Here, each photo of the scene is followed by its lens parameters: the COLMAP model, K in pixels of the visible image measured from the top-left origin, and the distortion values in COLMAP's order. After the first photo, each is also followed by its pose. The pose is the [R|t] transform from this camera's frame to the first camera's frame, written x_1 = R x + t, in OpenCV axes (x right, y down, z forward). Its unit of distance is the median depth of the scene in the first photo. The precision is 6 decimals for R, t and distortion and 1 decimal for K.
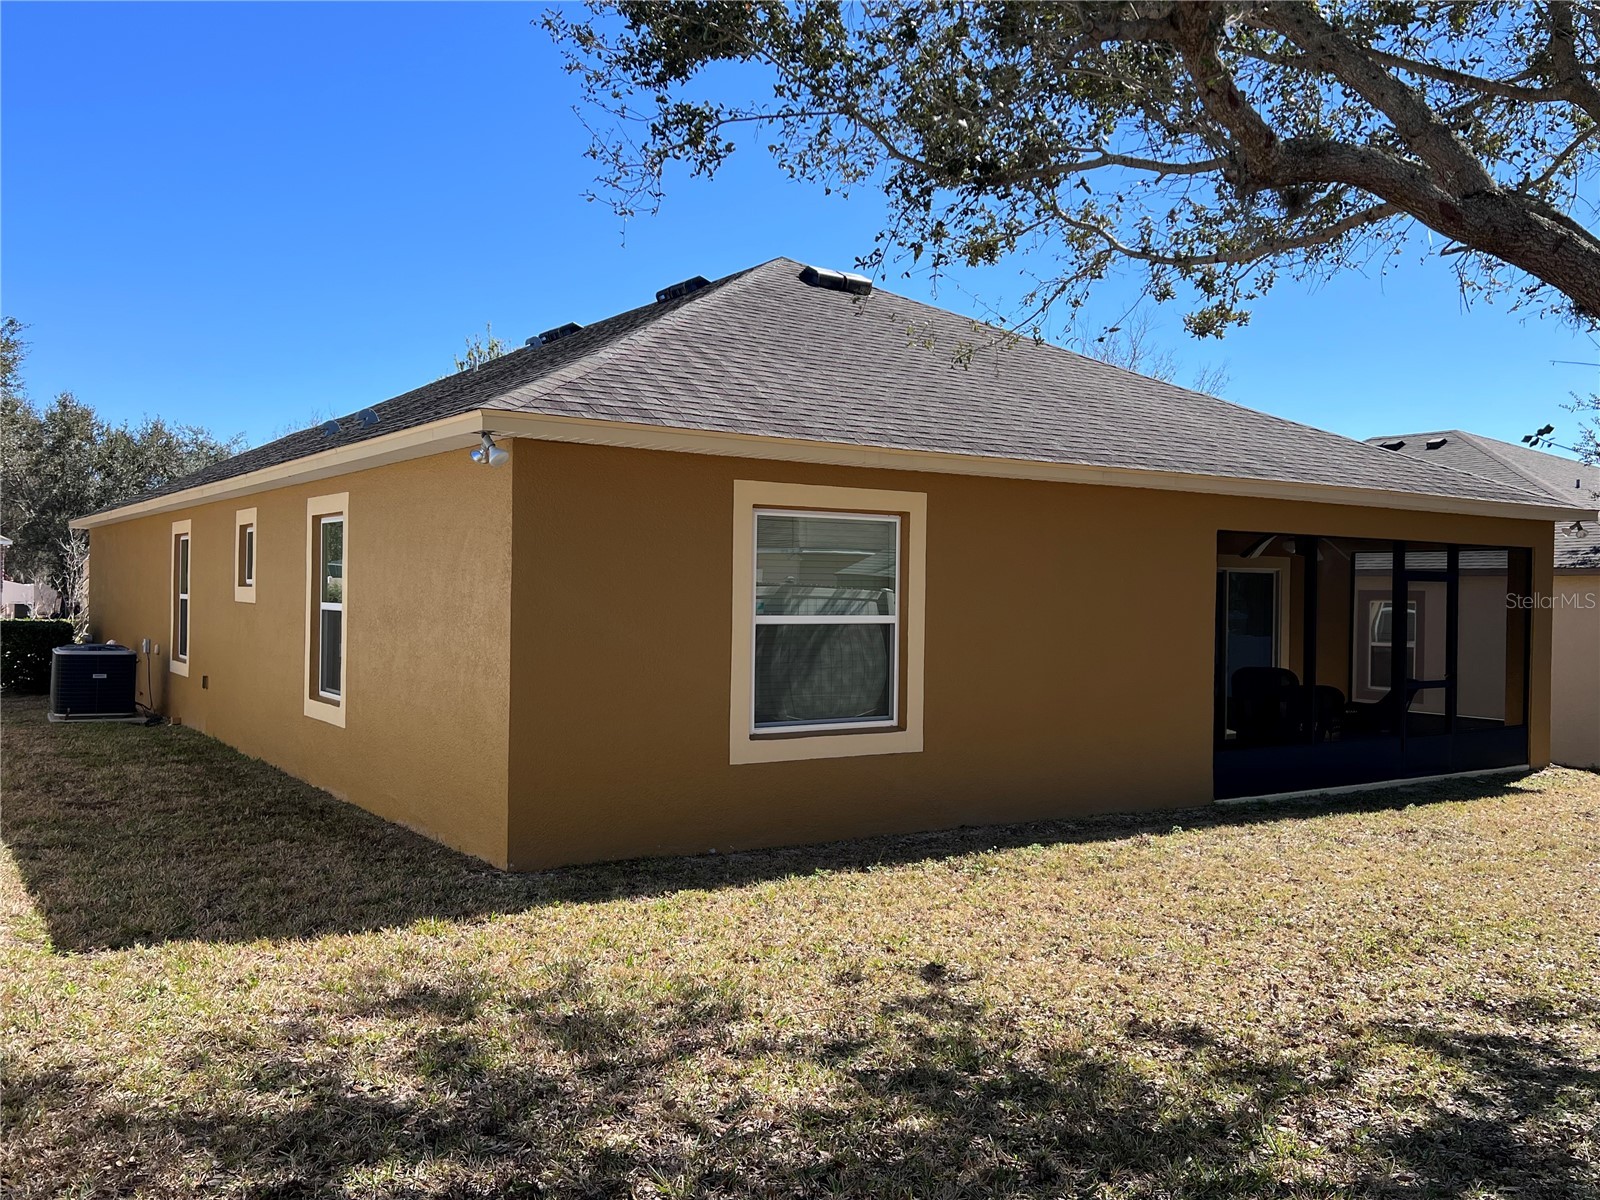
lens RADIAL K [[1343.3, 0, 800.0], [0, 1343.3, 600.0], [0, 0, 1]] dist [0.101693, -0.003644]
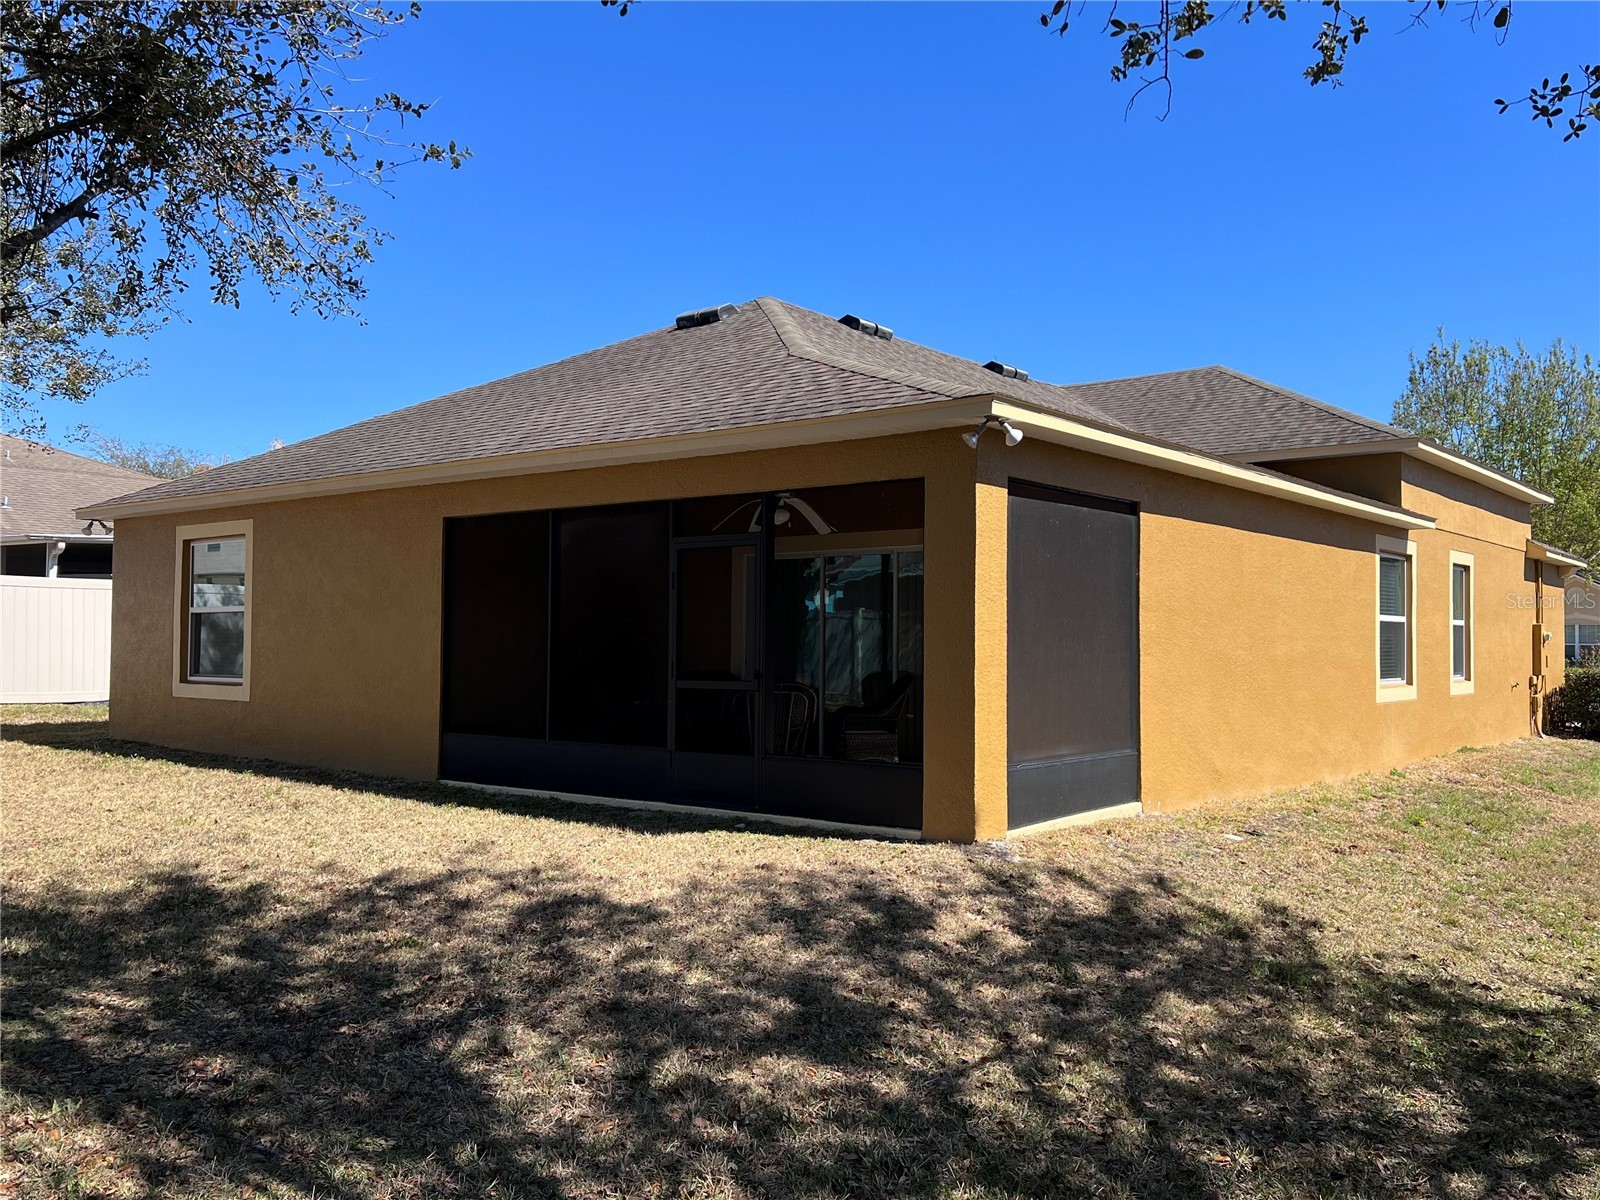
lens RADIAL K [[1343.3, 0, 800.0], [0, 1343.3, 600.0], [0, 0, 1]] dist [0.101693, -0.003644]
pose [[0.286618, -0.042017, -0.957123, 1.448731], [-0.008633, 0.998884, -0.046436, 0.059908], [0.958006, 0.021572, 0.285936, 1.012536]]
